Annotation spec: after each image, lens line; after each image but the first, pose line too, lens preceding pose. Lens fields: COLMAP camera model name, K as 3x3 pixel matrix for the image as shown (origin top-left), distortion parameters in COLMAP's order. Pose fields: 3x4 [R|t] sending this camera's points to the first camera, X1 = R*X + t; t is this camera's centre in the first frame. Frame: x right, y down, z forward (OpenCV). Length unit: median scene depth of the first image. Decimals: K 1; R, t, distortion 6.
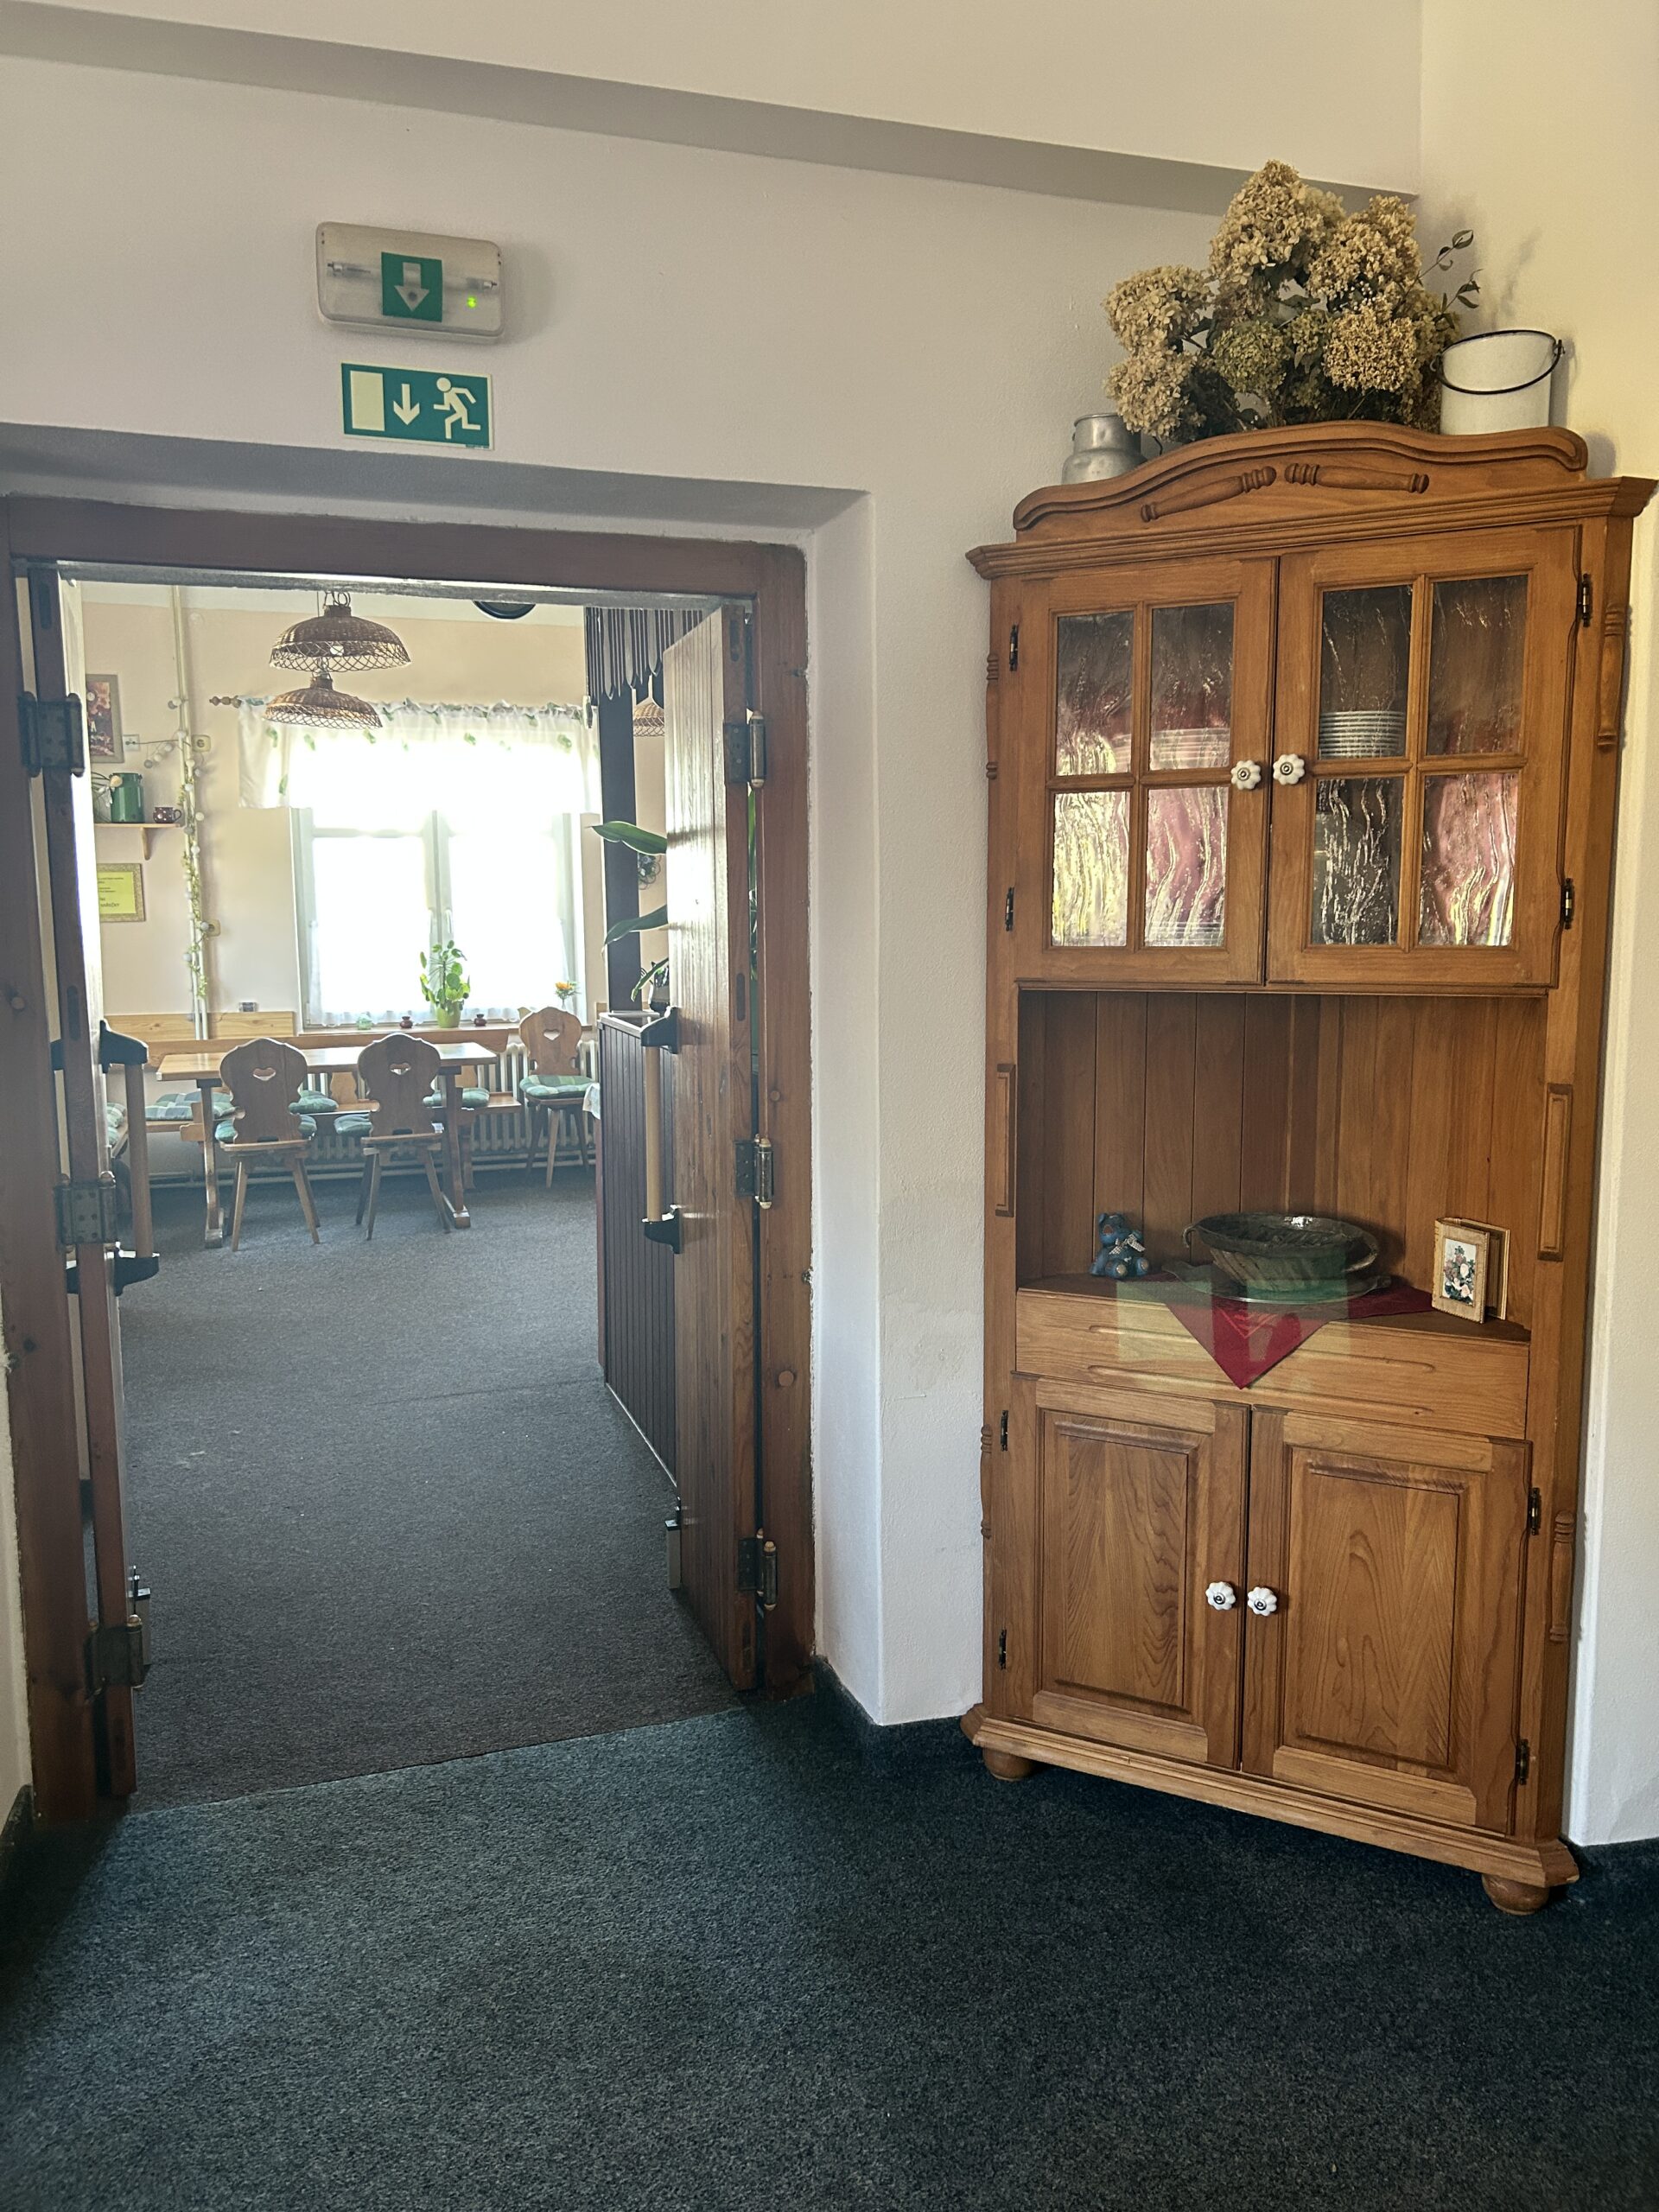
lens RADIAL K [[1663.8, 0, 834.7], [0, 1663.8, 1112.9], [0, 0, 1]] dist [0.129935, -0.278468]
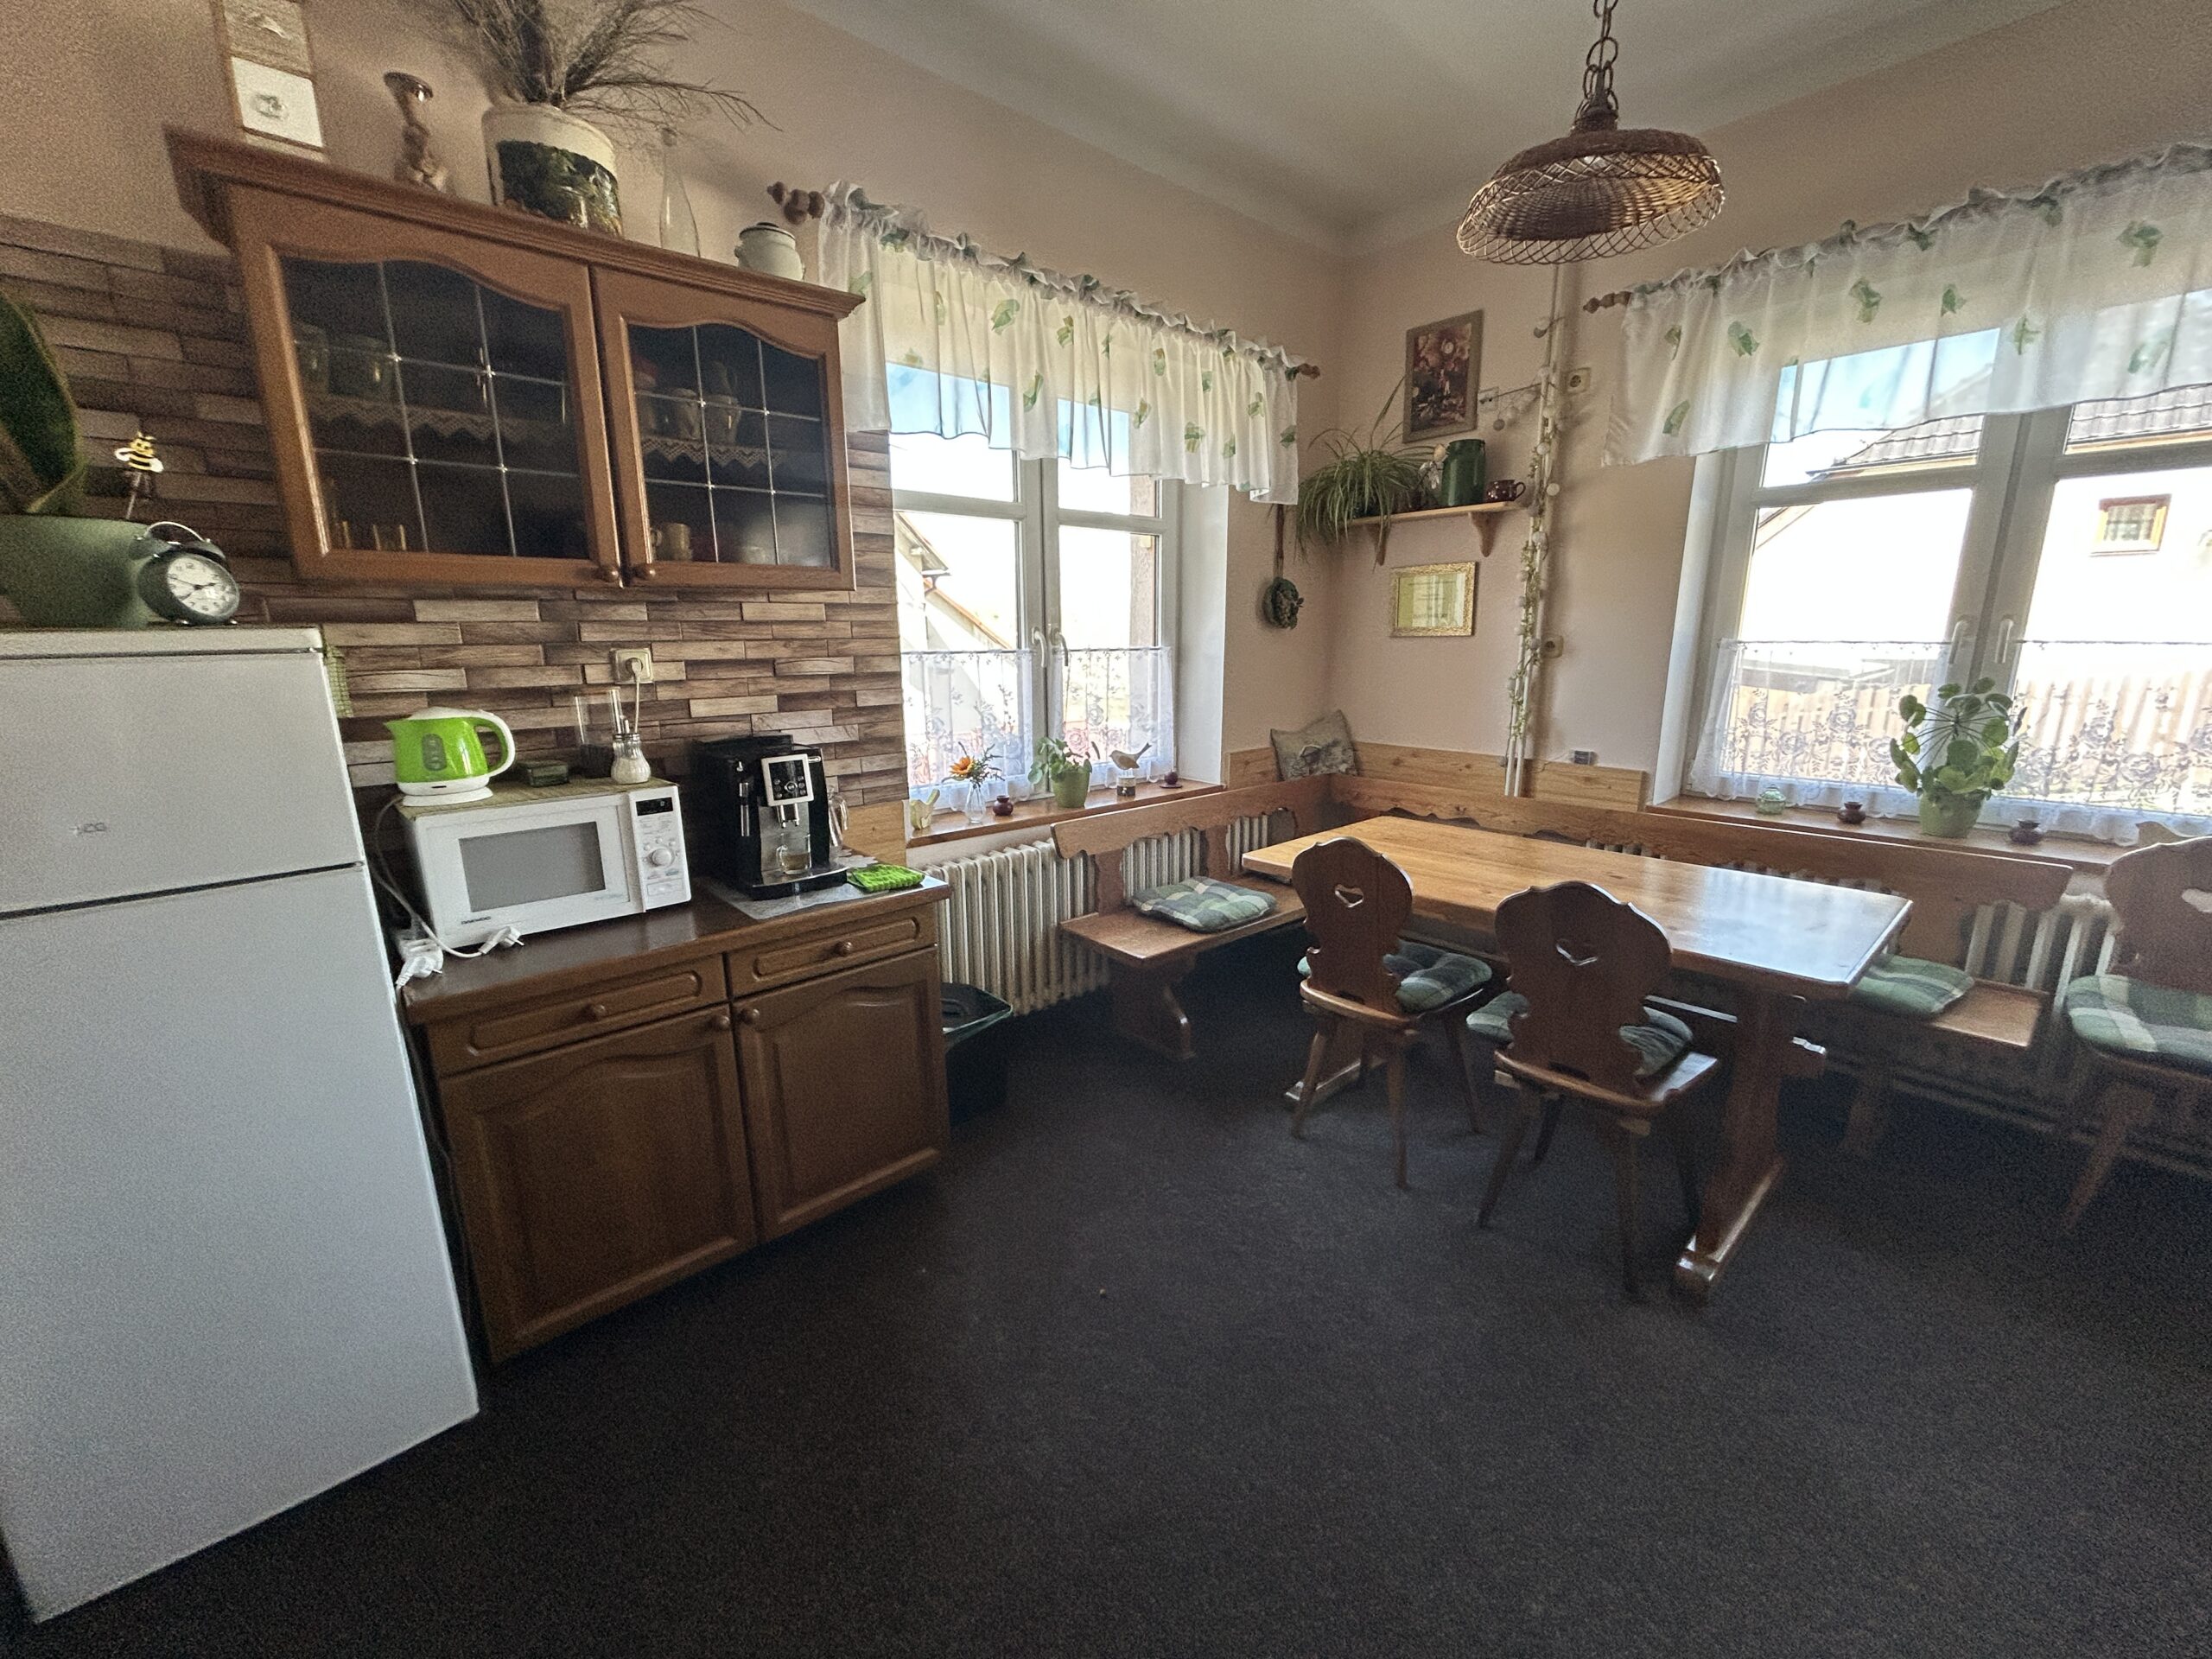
lens RADIAL K [[885.2, 0, 1104.0], [0, 885.2, 826.1], [0, 0, 1]] dist [-0.001870, 0.000146]
pose [[0.395707, 0.202677, -0.895733, -0.084193], [-0.116870, 0.978527, 0.169781, -0.076223], [0.910910, 0.037501, 0.410897, 0.670269]]
